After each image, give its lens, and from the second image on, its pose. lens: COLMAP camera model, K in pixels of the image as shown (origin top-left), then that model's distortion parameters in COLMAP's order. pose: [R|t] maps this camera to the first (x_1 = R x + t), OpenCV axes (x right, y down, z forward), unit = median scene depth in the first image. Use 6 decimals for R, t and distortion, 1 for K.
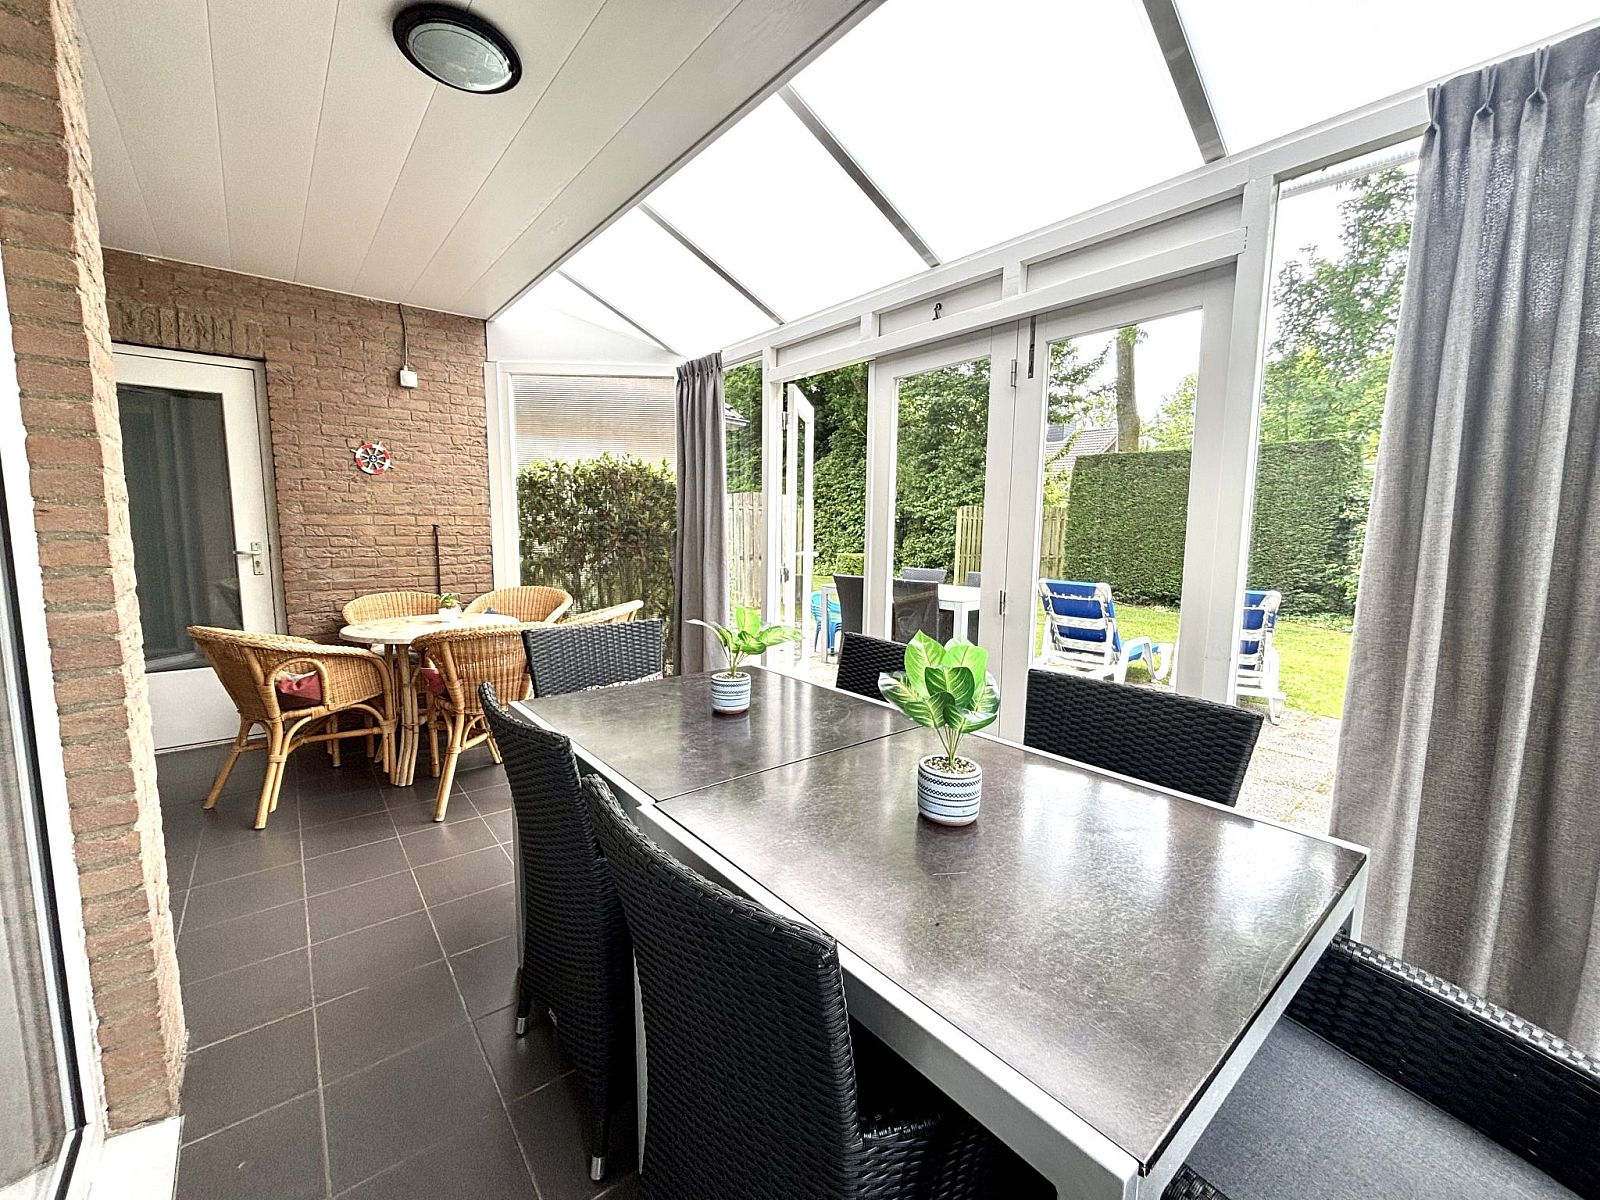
lens RADIAL K [[643.8, 0, 800.0], [0, 643.8, 600.0], [0, 0, 1]] dist [0.001194, 0.000125]
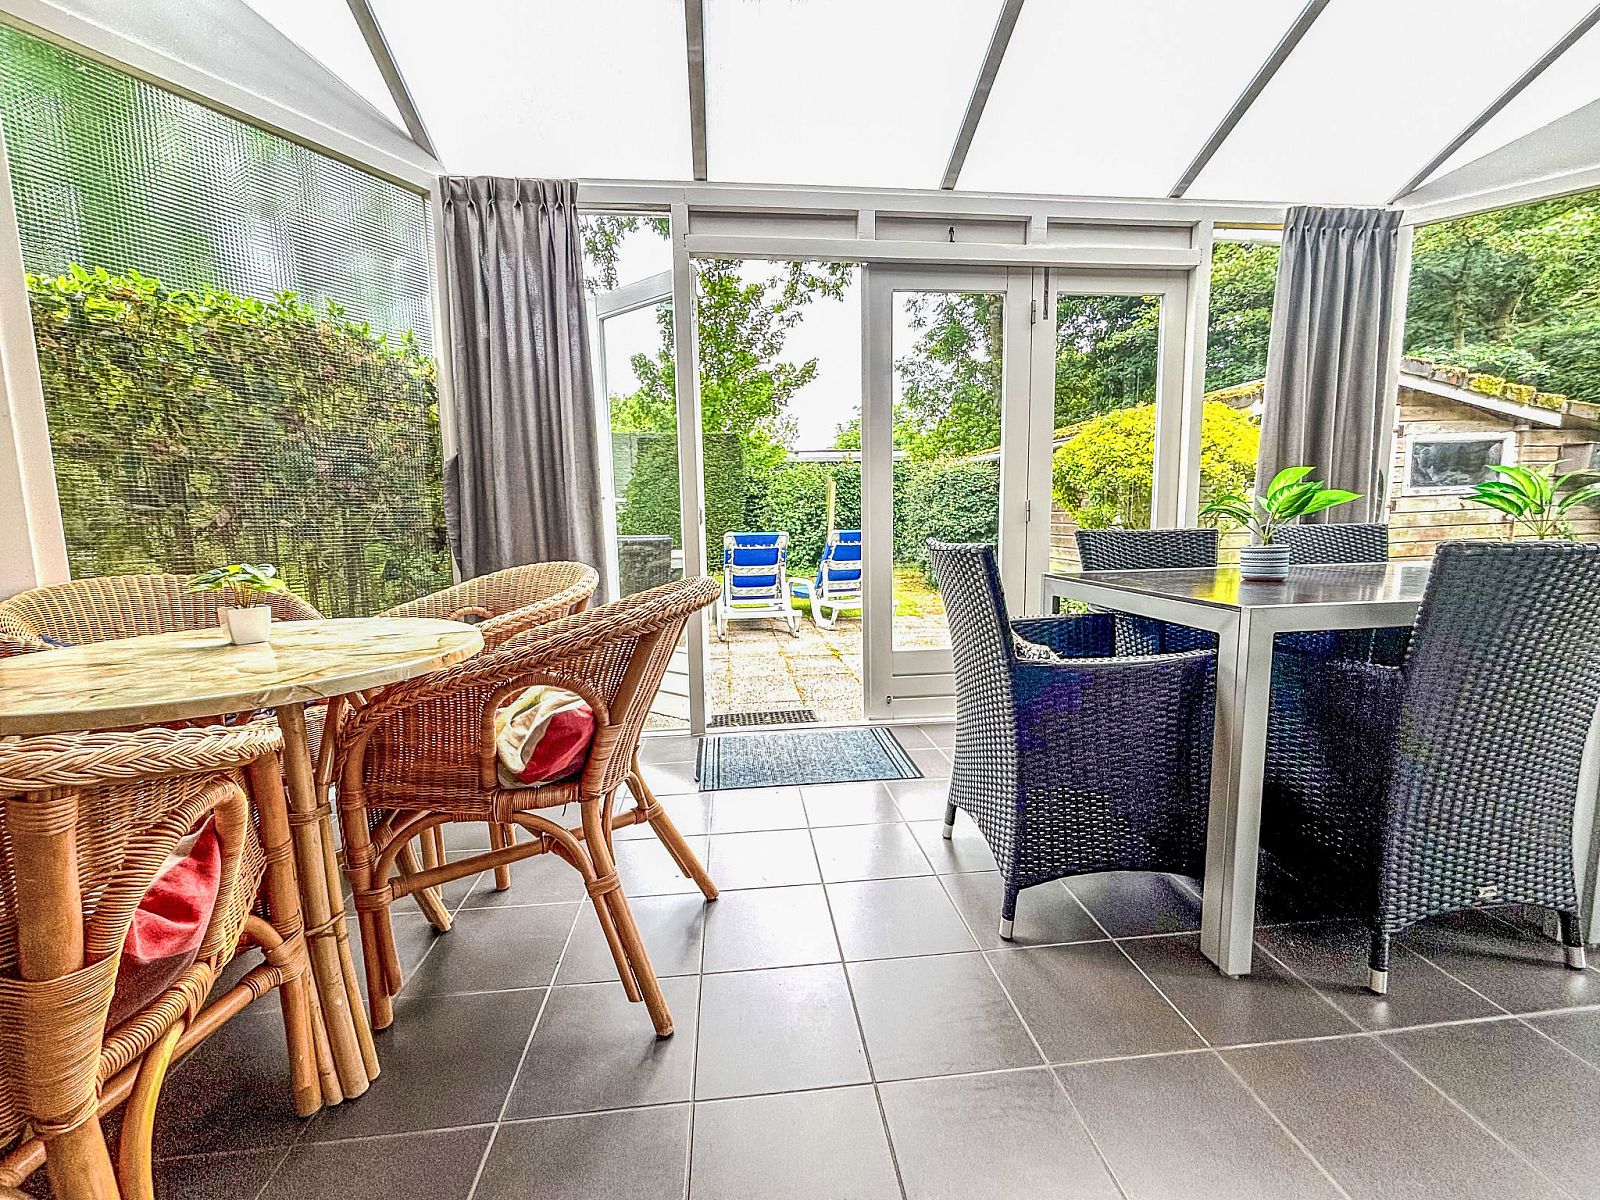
lens RADIAL K [[643.8, 0, 800.0], [0, 643.8, 600.0], [0, 0, 1]] dist [0.001194, 0.000125]
pose [[0.544900, -0.127454, 0.828758, -0.773781], [0.121701, 0.989936, 0.072224, 0.025048], [-0.829622, 0.061506, 0.554927, 0.604219]]
